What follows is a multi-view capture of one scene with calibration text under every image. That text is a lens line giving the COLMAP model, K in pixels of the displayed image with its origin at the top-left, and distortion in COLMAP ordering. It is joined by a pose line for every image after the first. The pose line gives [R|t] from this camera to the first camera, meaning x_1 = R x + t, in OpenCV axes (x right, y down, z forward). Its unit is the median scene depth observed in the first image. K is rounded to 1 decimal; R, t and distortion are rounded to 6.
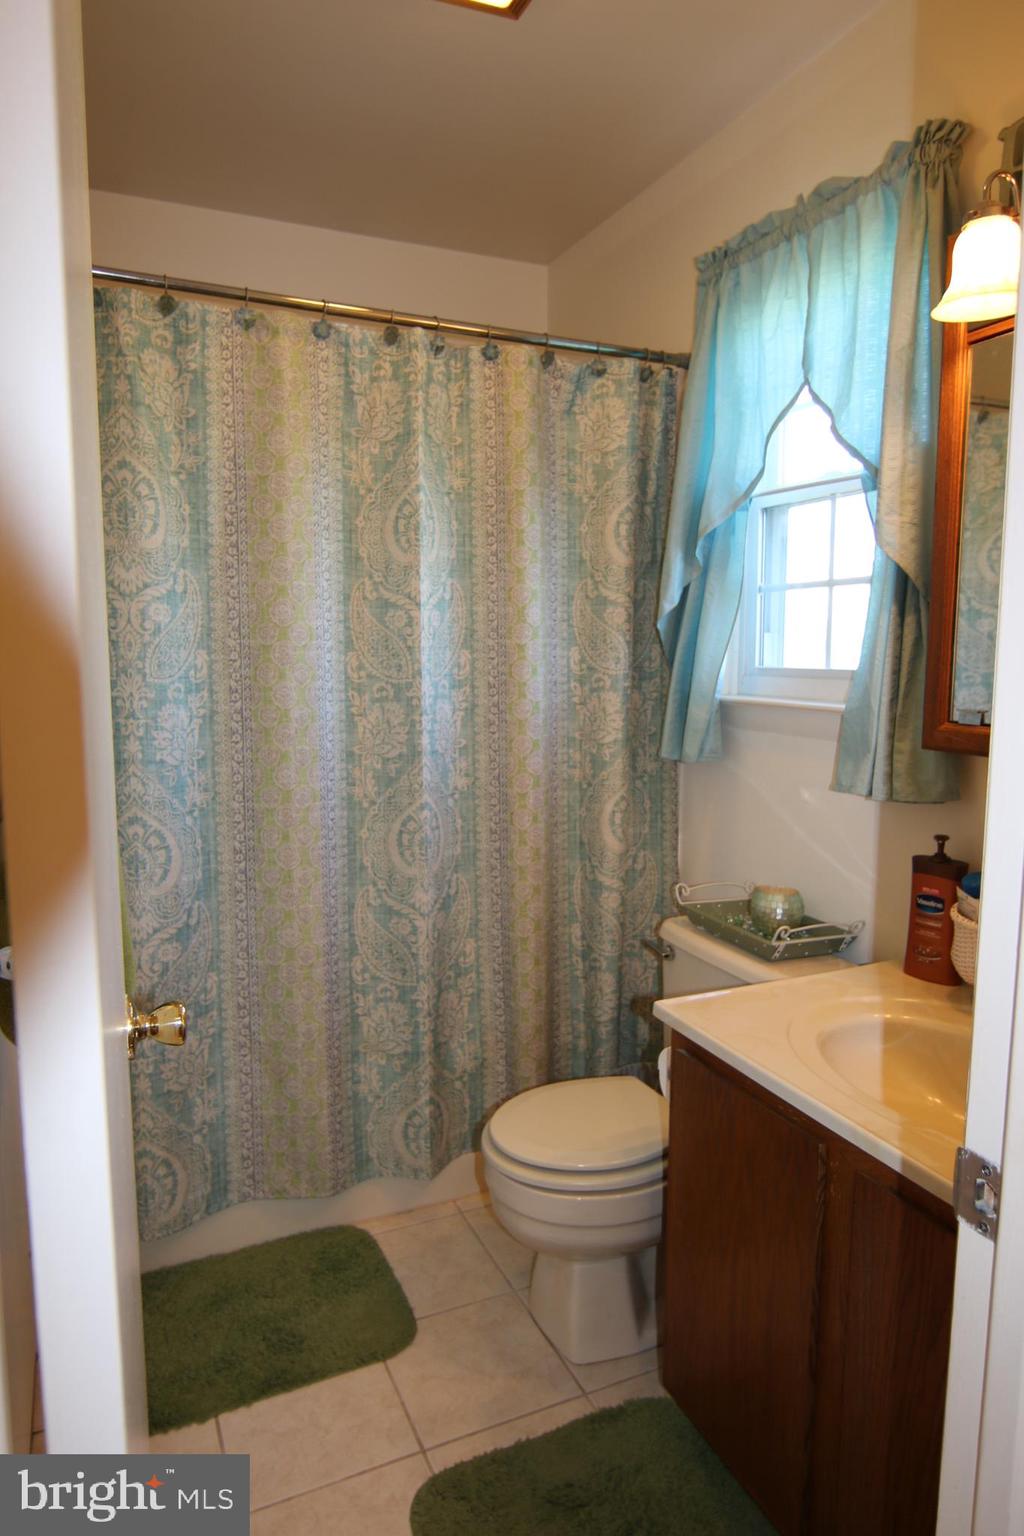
lens RADIAL K [[975.6, 0, 510.0], [0, 975.6, 762.7], [0, 0, 1]] dist [-0.013797, 0.002958]
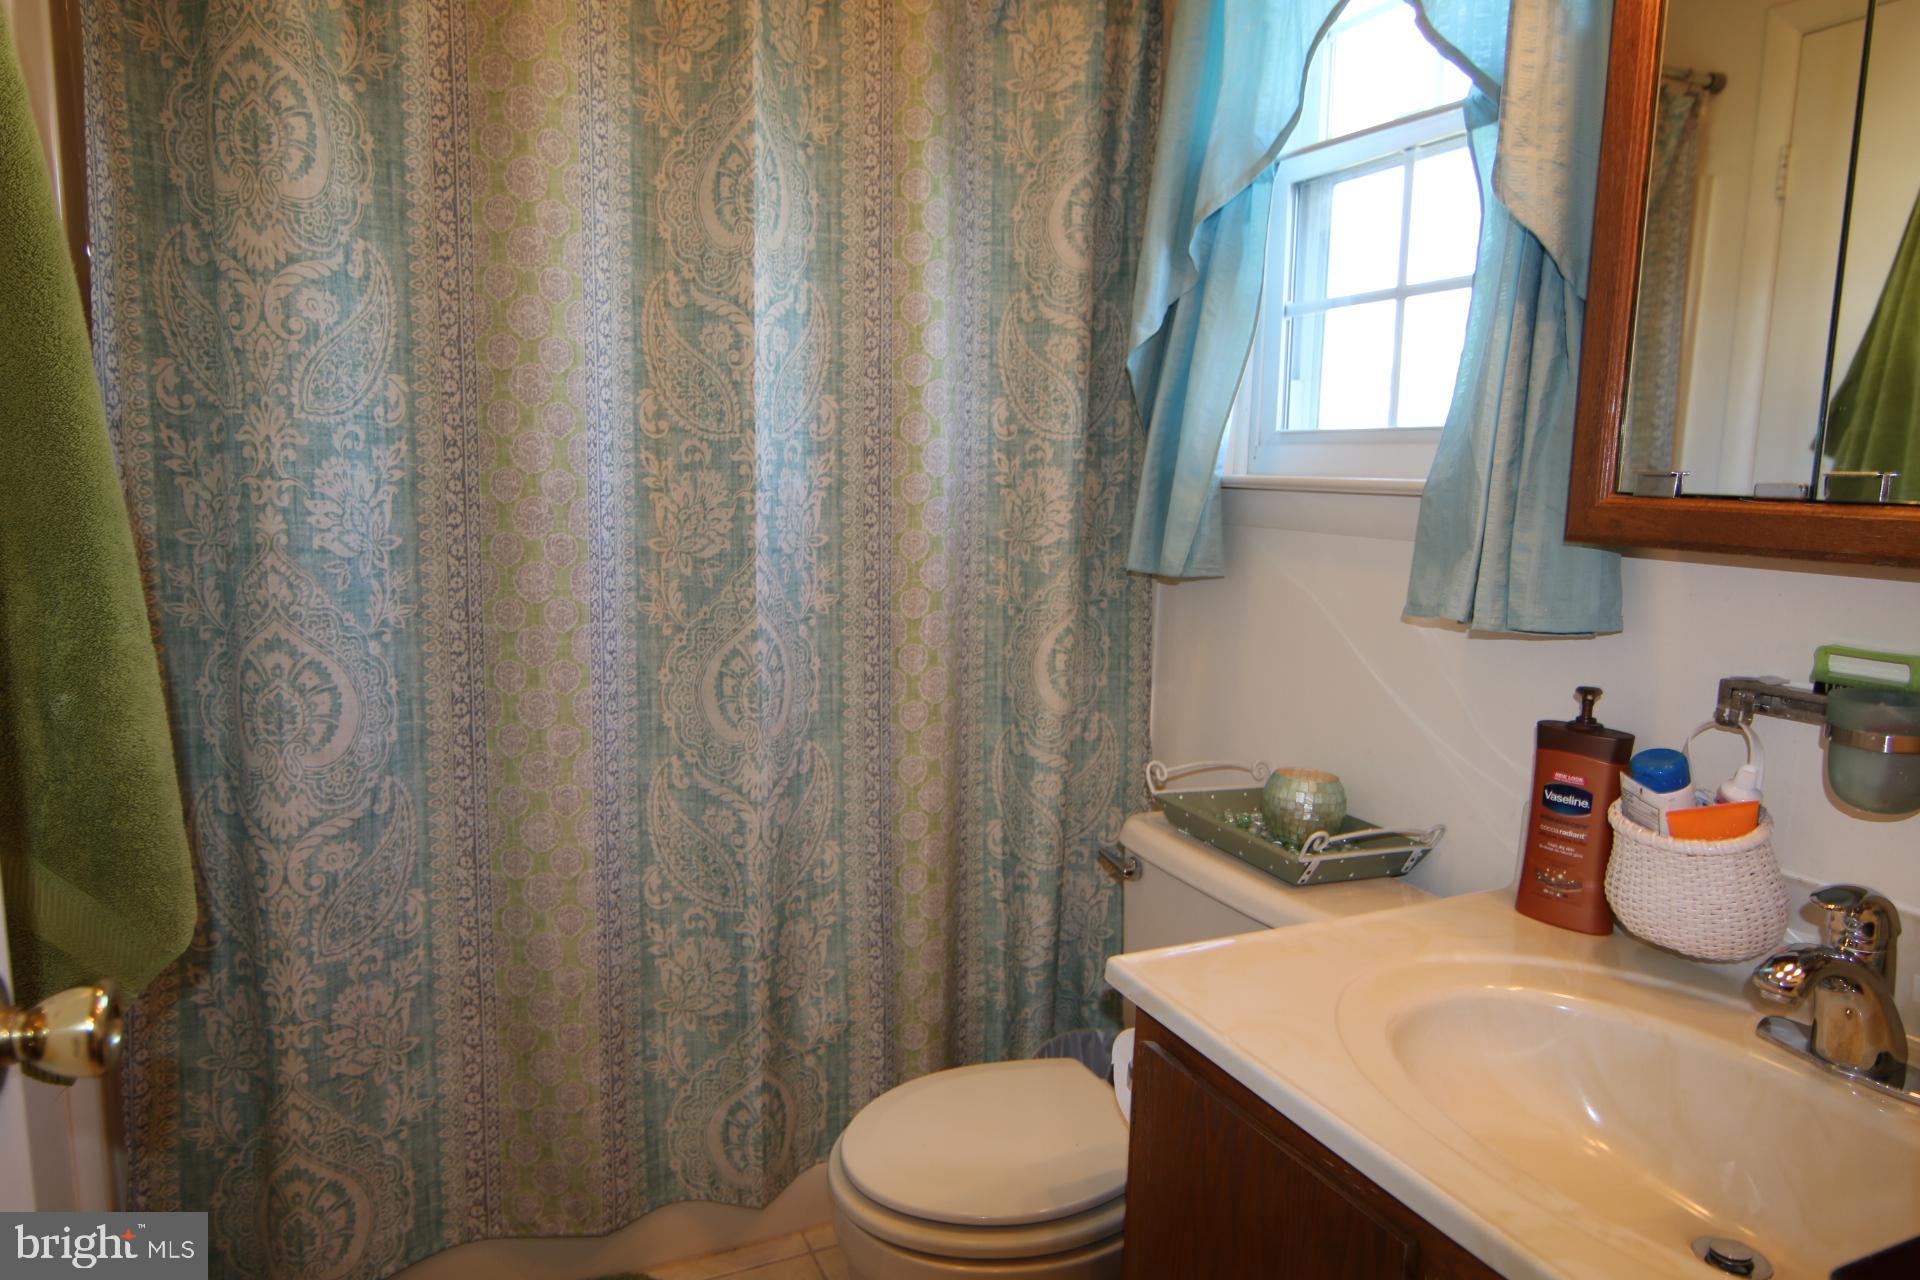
lens RADIAL K [[1219.5, 0, 961.1], [0, 1219.5, 644.7], [0, 0, 1]] dist [-0.013797, 0.002958]
pose [[0.999664, 0.018120, 0.018553, 0.031861], [-0.018606, 0.999478, 0.026399, 0.028443], [-0.018065, -0.026736, 0.999479, 0.203447]]
